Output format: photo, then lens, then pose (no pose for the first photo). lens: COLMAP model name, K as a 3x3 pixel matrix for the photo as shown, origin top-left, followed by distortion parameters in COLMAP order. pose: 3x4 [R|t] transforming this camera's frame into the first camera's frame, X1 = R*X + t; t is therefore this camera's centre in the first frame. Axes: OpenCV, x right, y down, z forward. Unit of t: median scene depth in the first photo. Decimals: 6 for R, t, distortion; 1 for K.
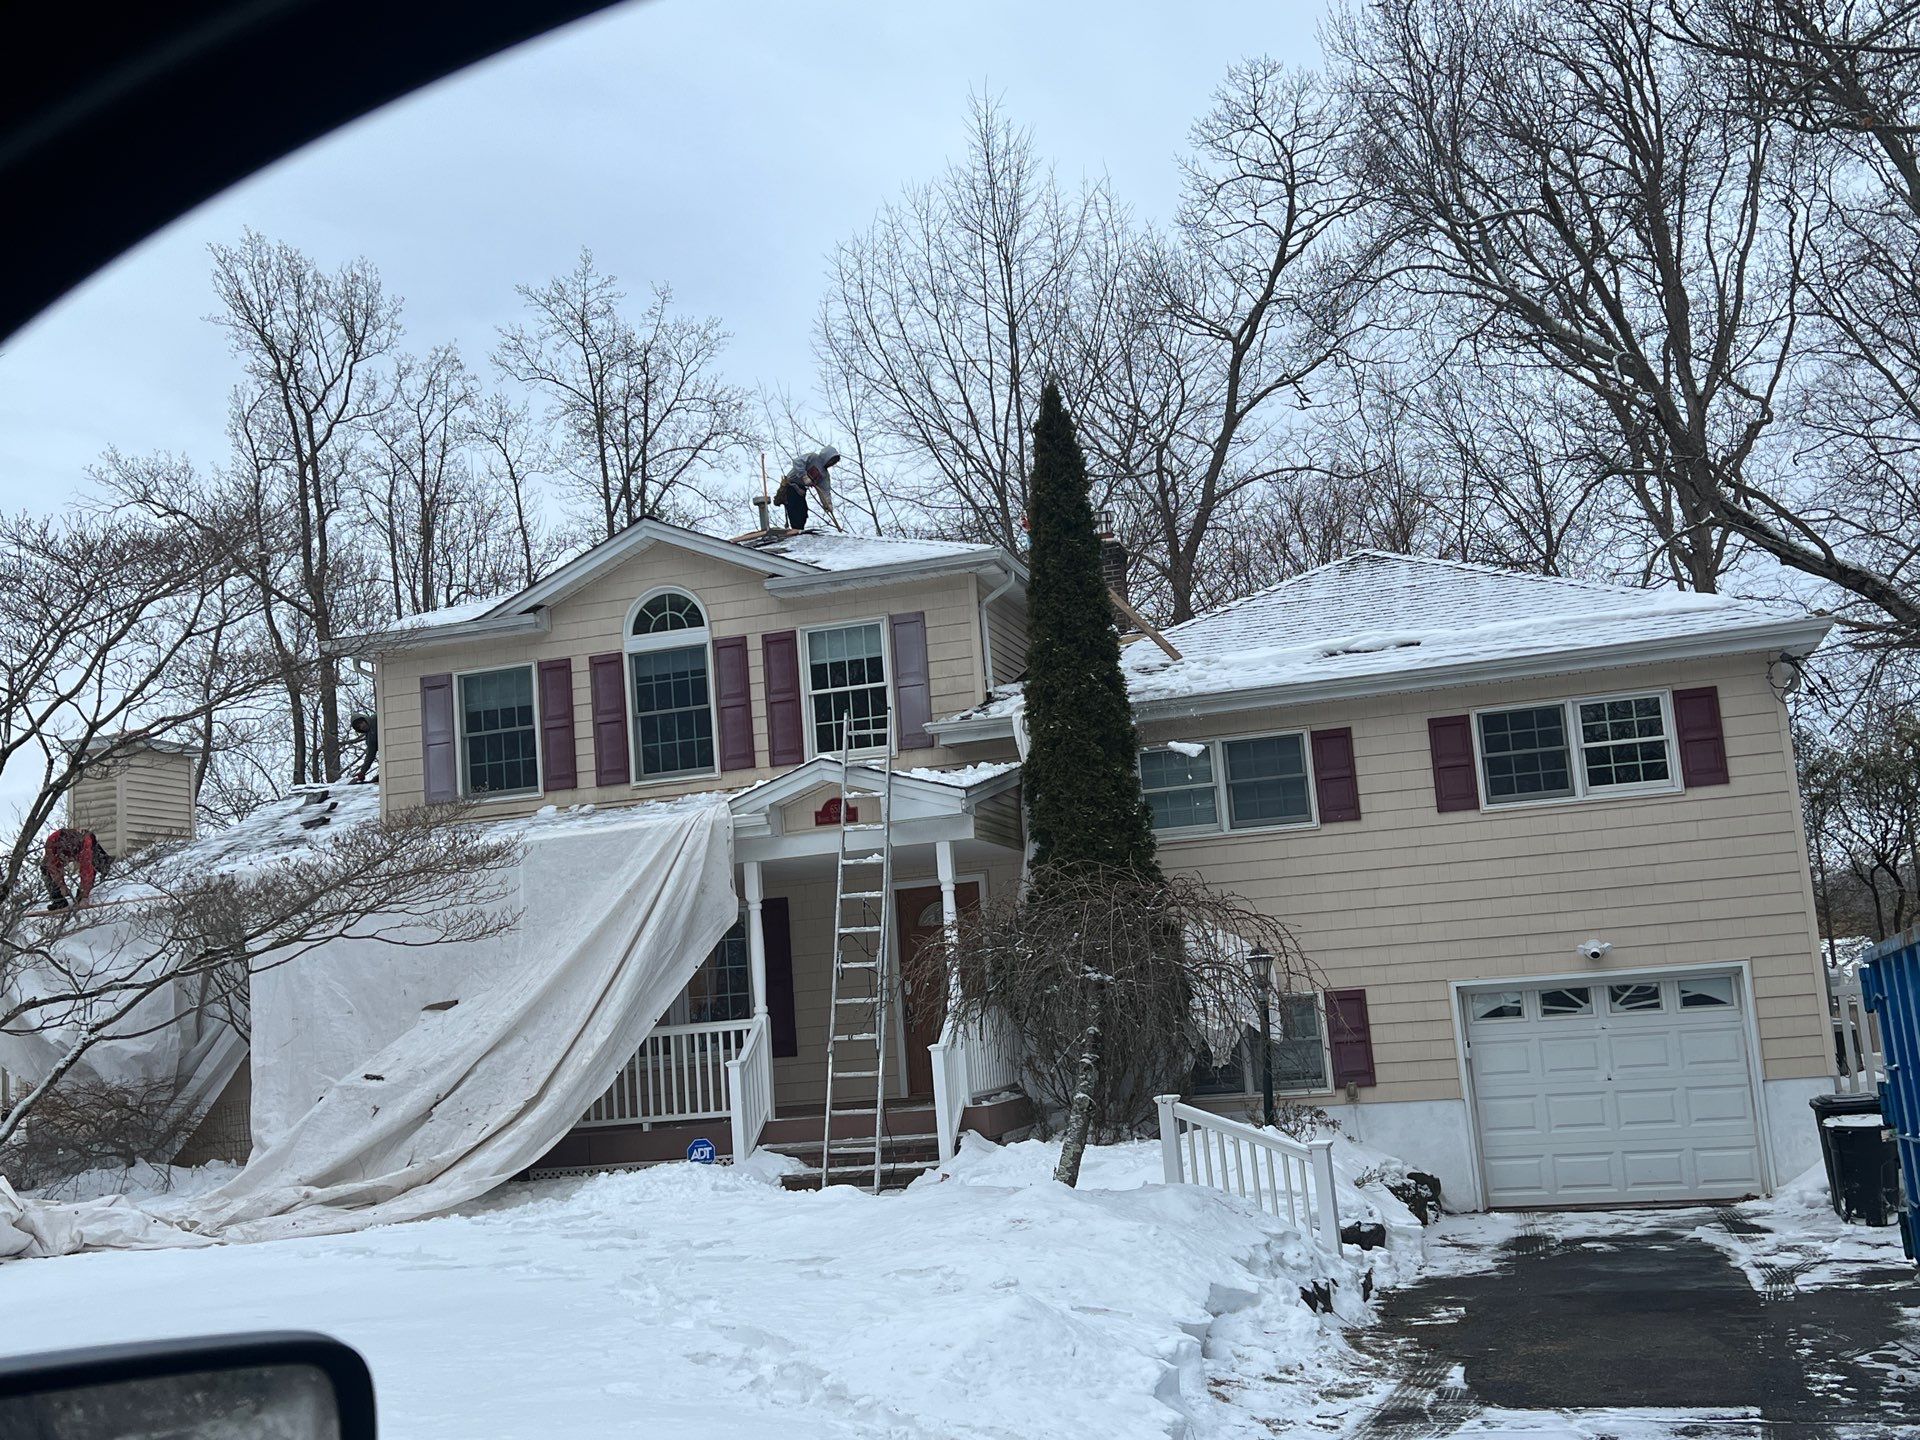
lens RADIAL K [[1784.4, 0, 960.0], [0, 1784.4, 720.0], [0, 0, 1]] dist [0.069198, -0.001982]
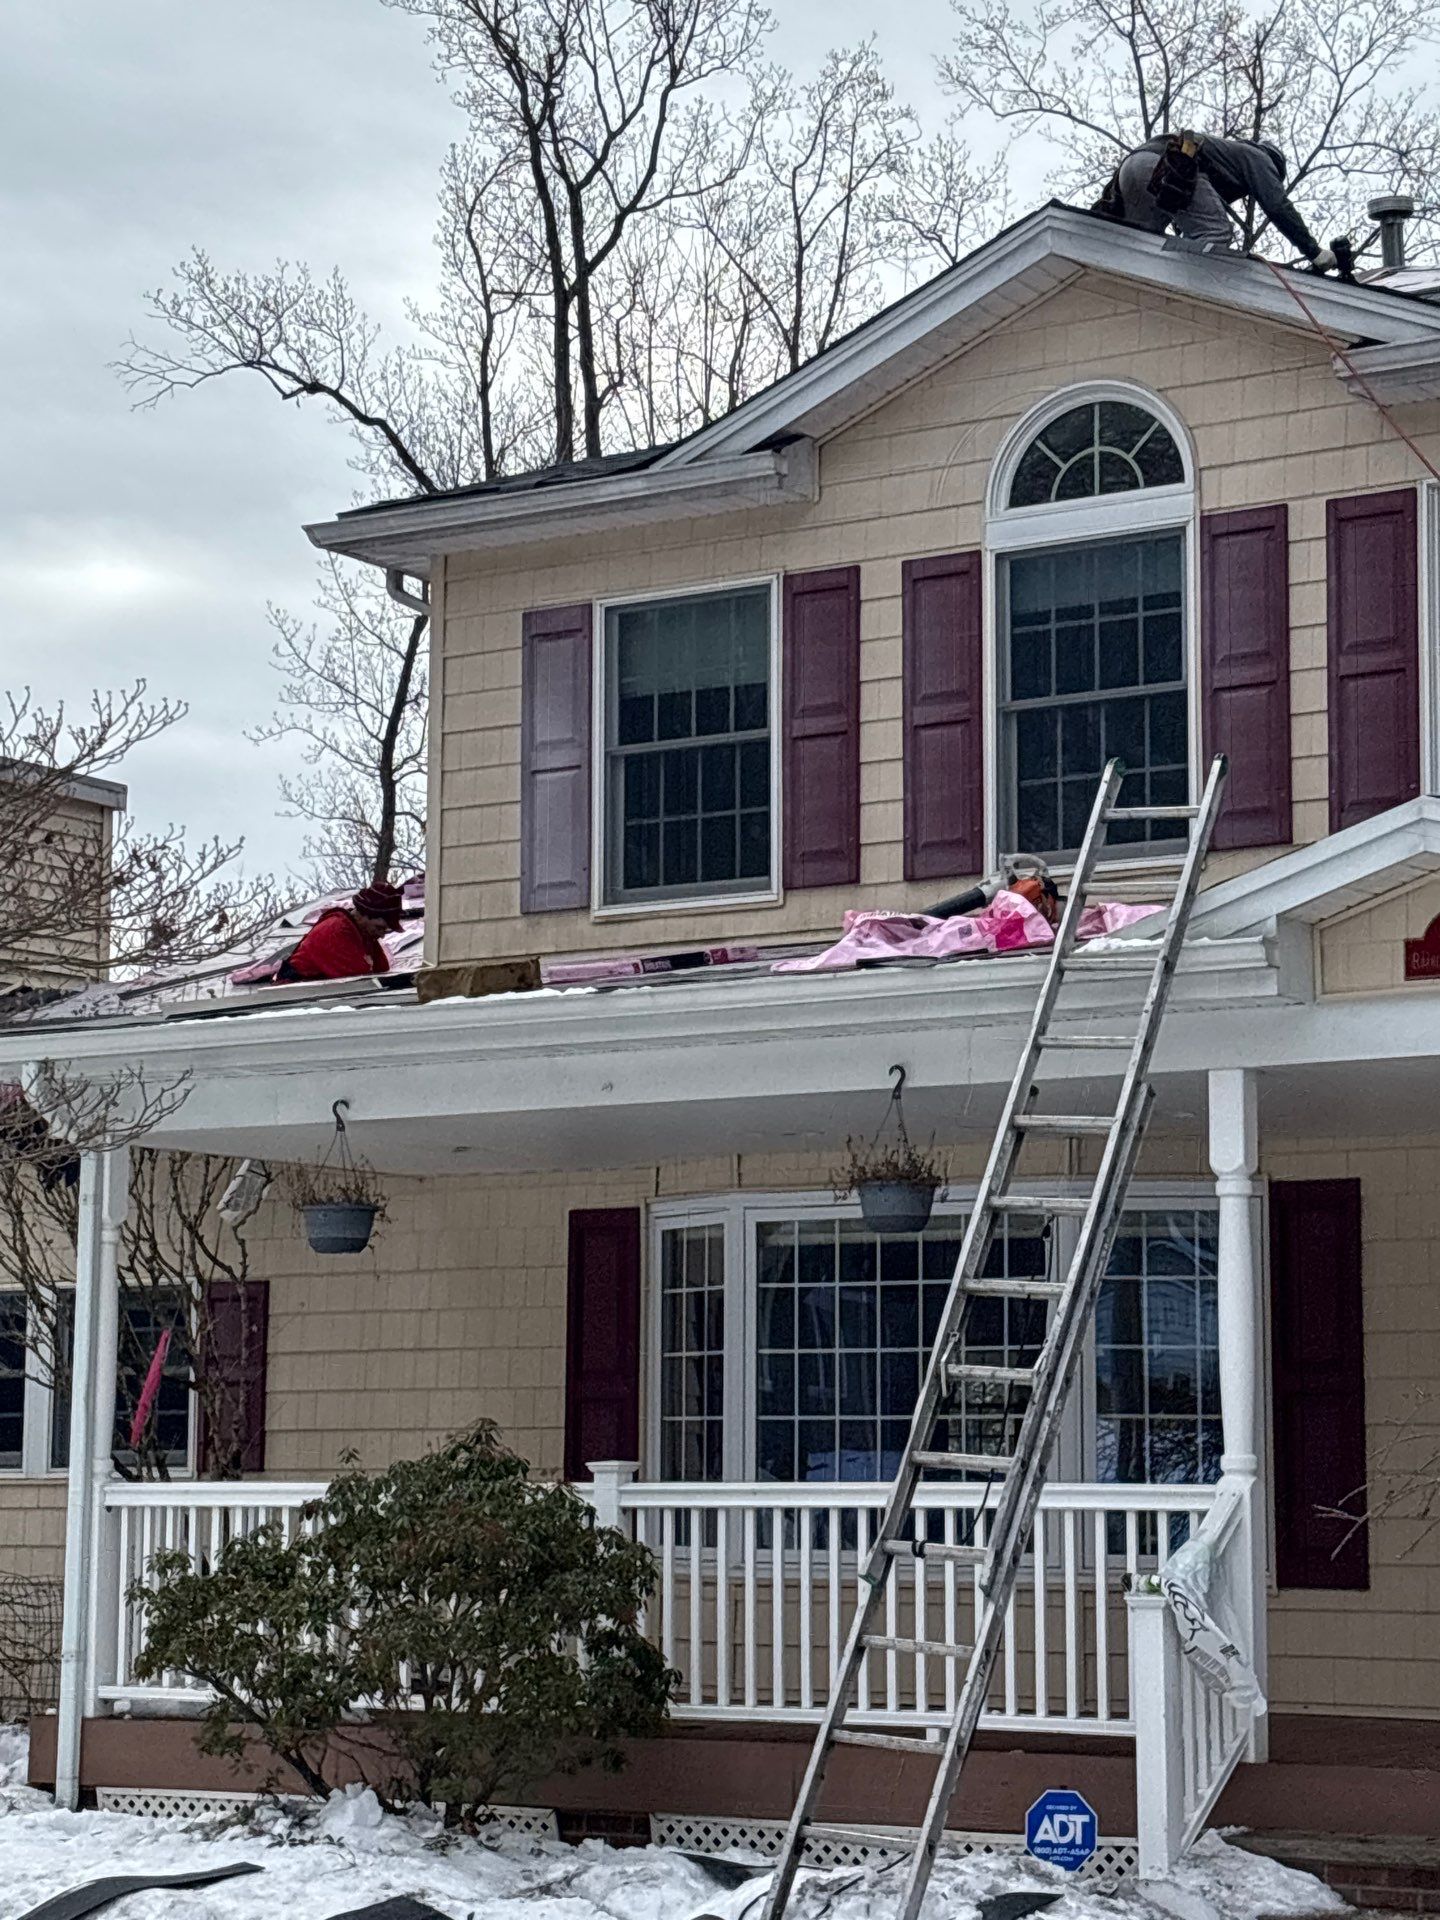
lens RADIAL K [[3767.8, 0, 719.6], [0, 3767.8, 1027.5], [0, 0, 1]] dist [0.236887, -1.648316]
pose [[0.952314, 0.047506, -0.301400, 0.015453], [-0.032711, 0.998008, 0.053949, 0.023944], [0.303362, -0.041517, 0.951970, 0.161023]]
